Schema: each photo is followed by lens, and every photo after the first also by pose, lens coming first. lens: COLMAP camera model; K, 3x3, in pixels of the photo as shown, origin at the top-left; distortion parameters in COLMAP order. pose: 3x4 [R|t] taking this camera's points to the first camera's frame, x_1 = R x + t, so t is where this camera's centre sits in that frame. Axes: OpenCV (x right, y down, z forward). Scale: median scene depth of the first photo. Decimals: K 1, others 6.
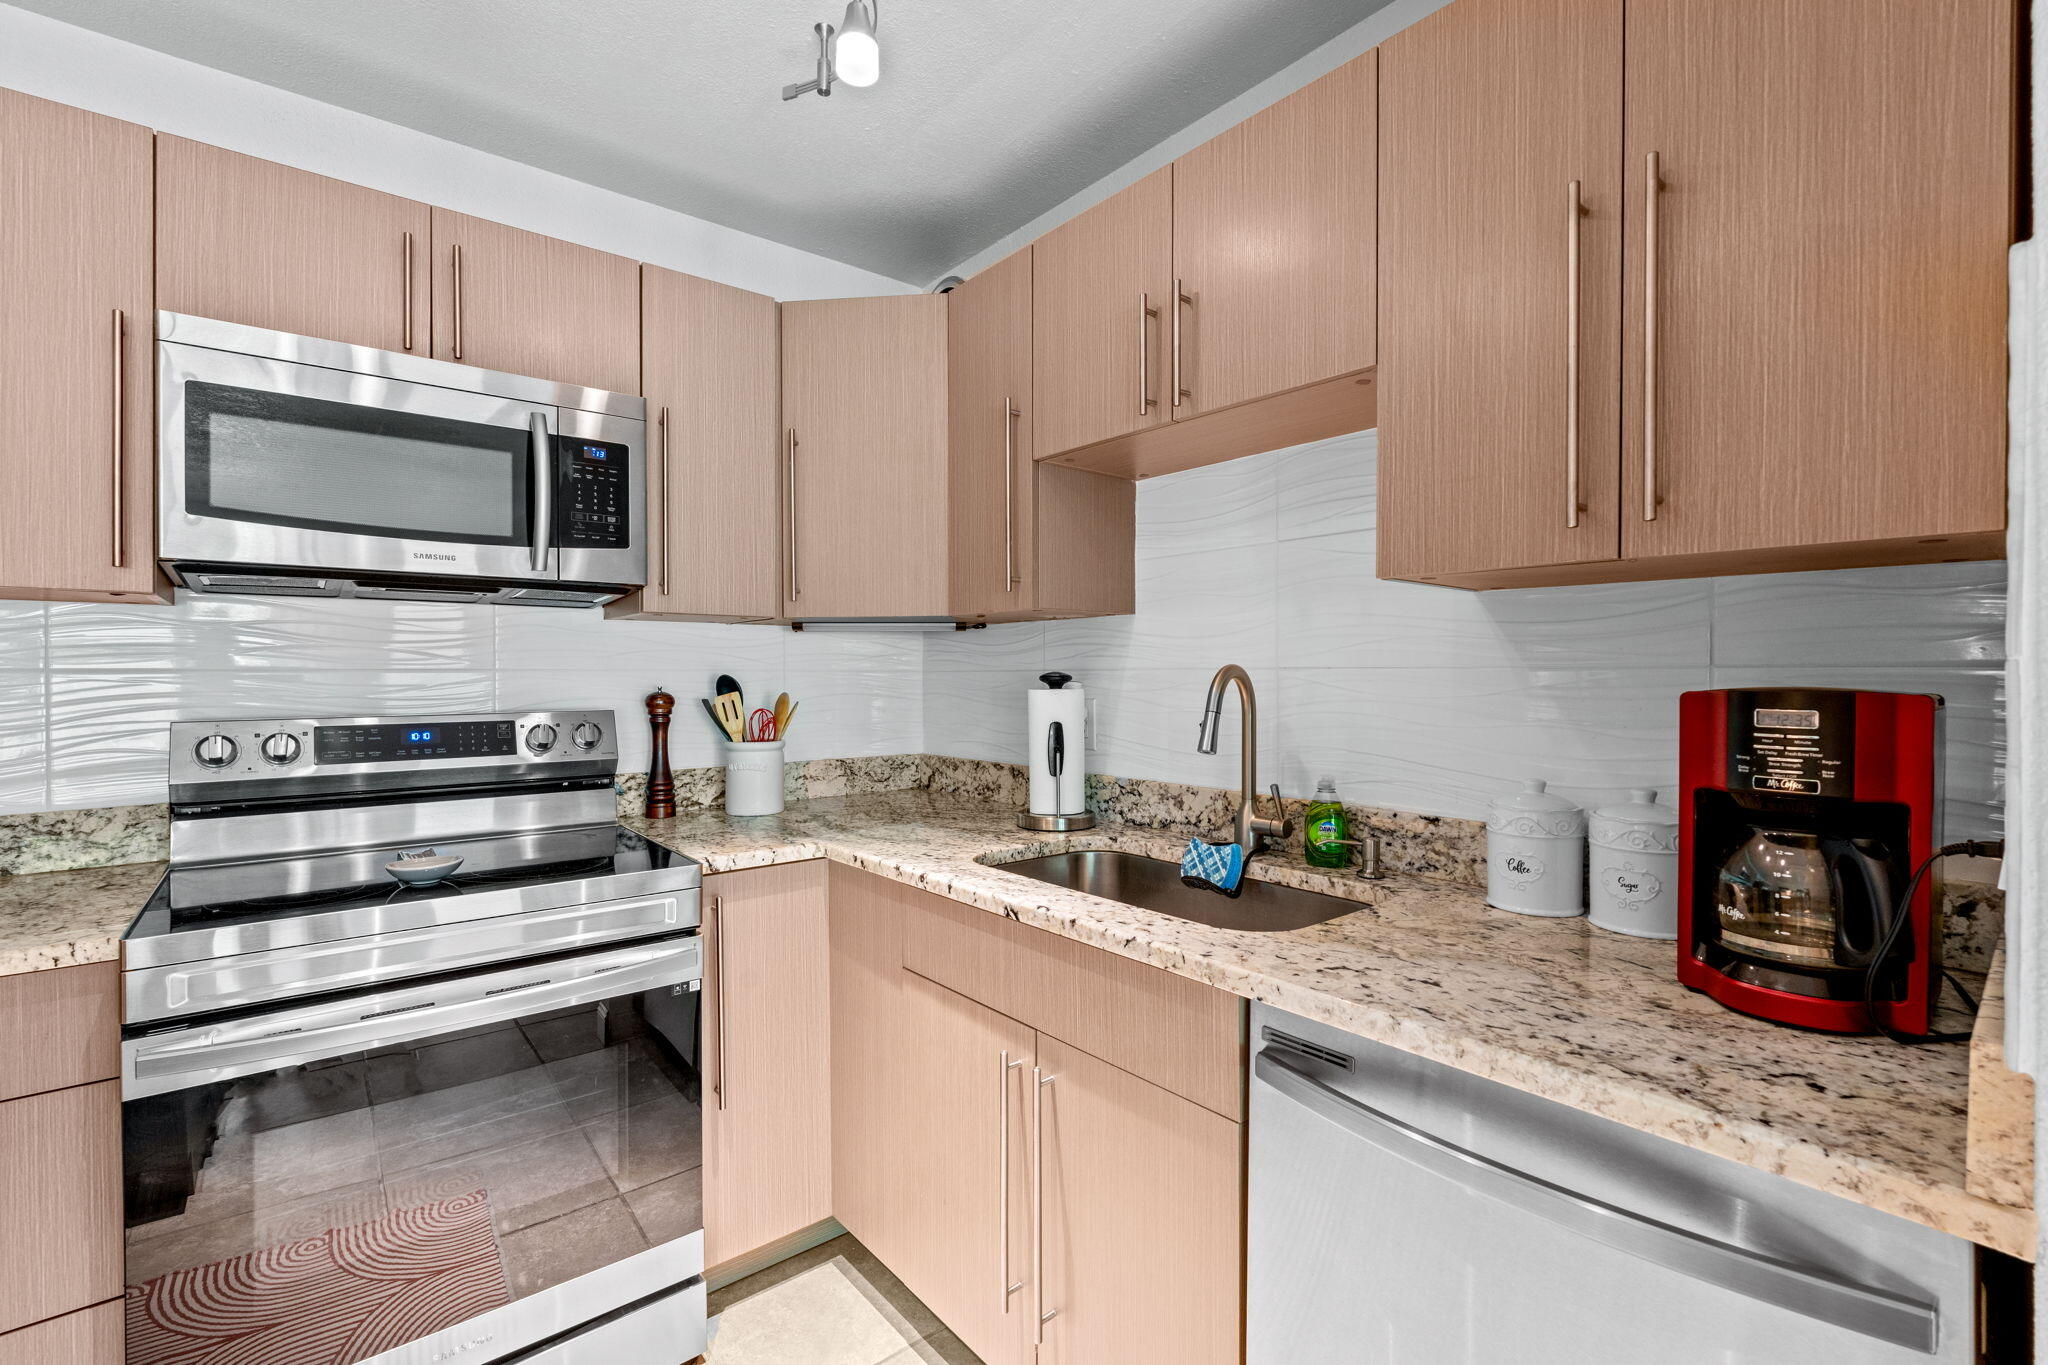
lens RADIAL K [[894.9, 0, 1024.7], [0, 894.9, 674.7], [0, 0, 1]] dist [-0.006586, 0.000899]
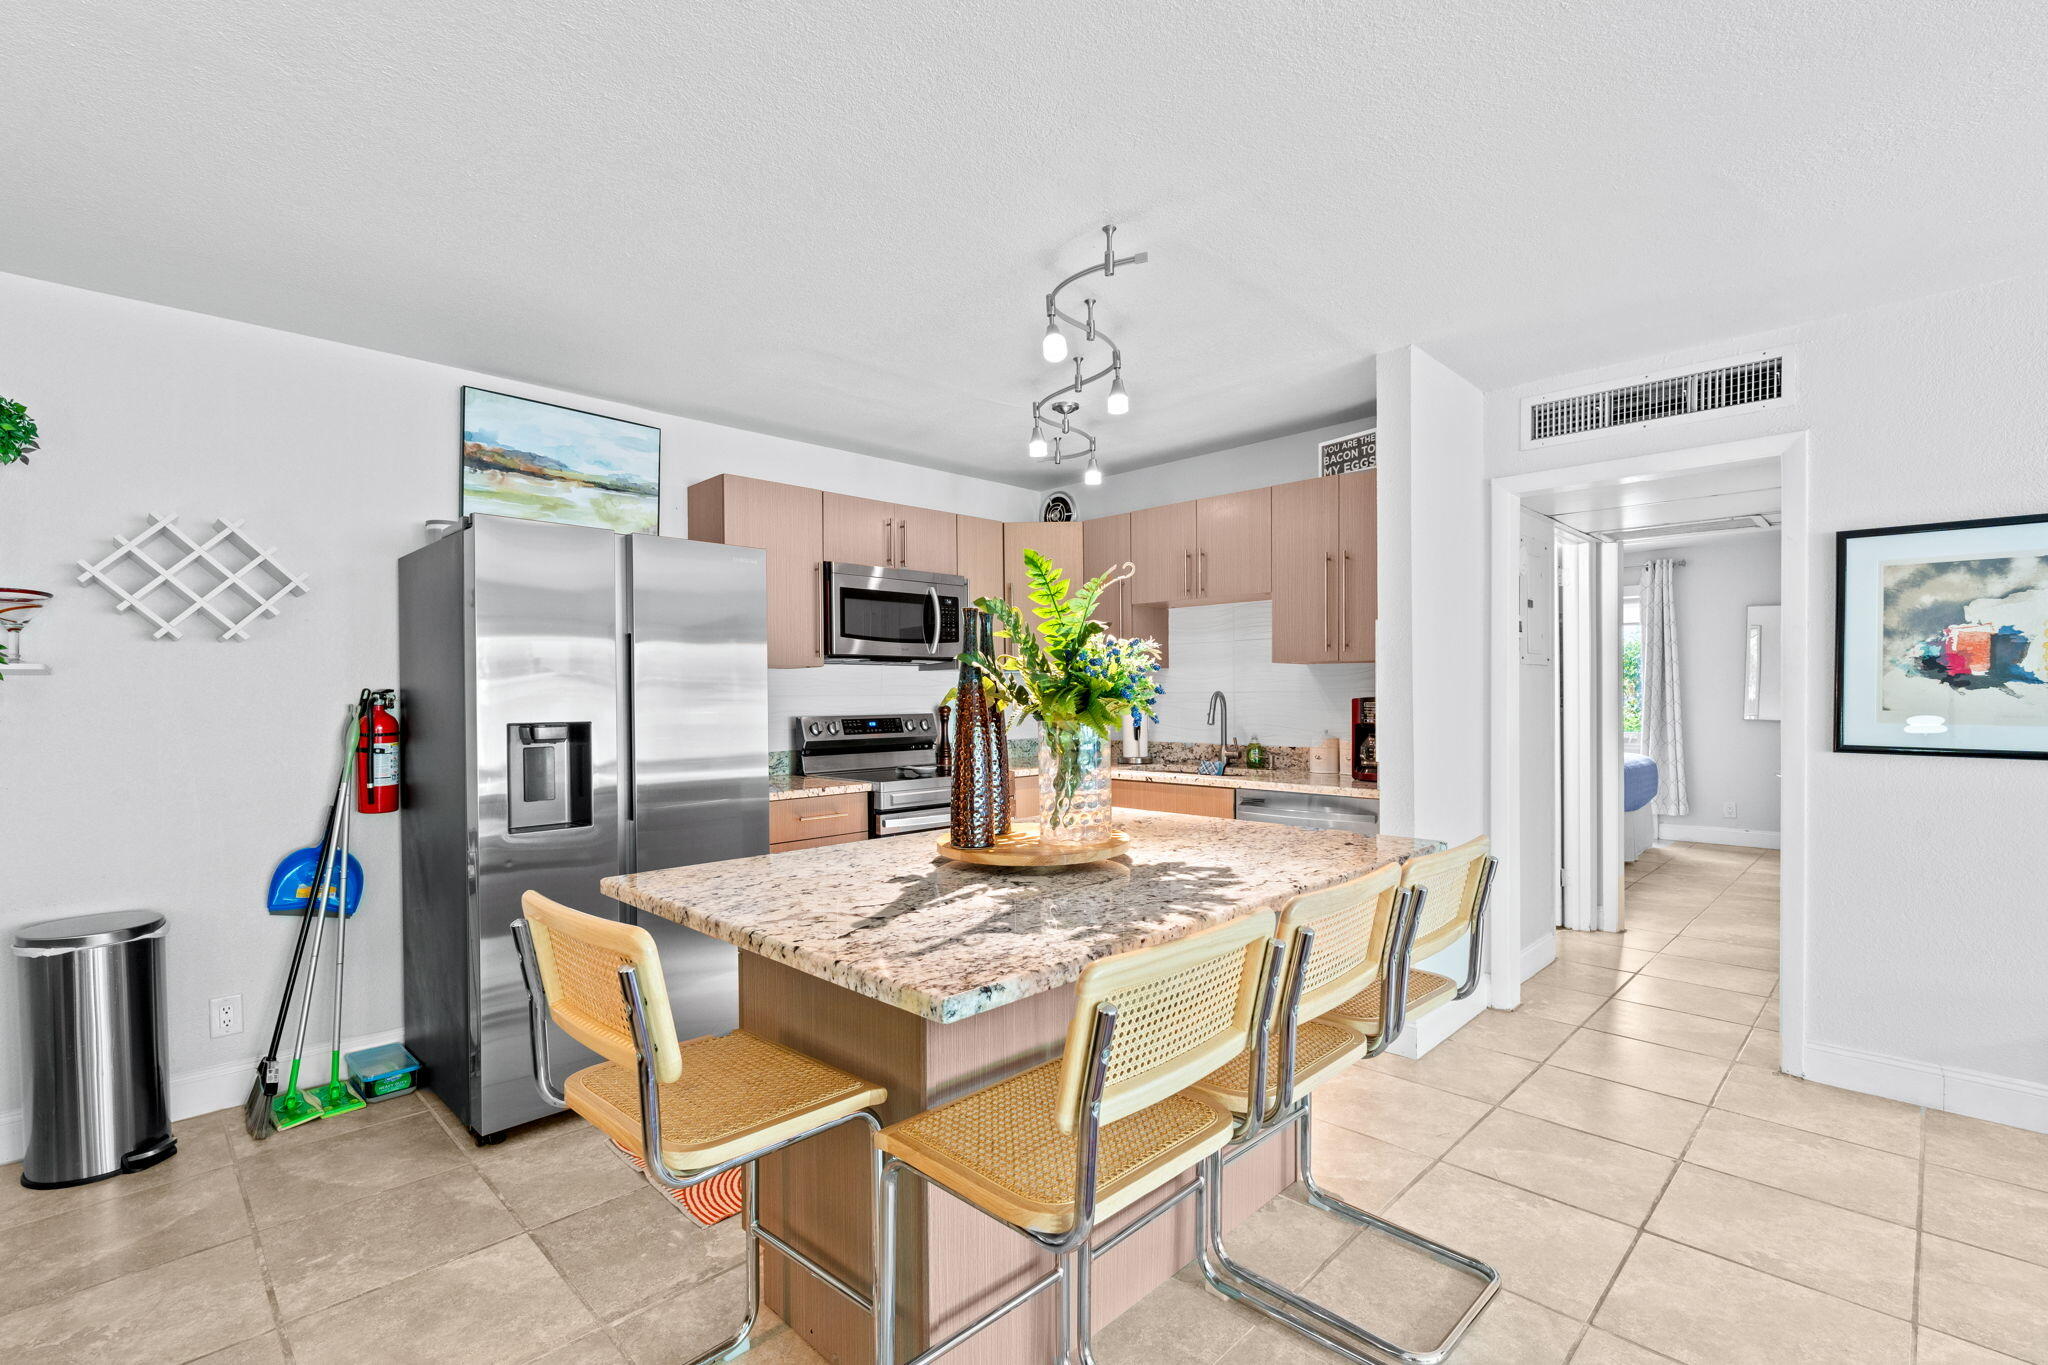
lens RADIAL K [[894.9, 0, 992.4], [0, 894.9, 703.7], [0, 0, 1]] dist [-0.006586, 0.000899]
pose [[0.996873, -0.006616, 0.078742, -0.596133], [0.006206, 0.999966, 0.005455, 0.006612], [-0.078776, -0.004949, 0.996880, -1.464416]]
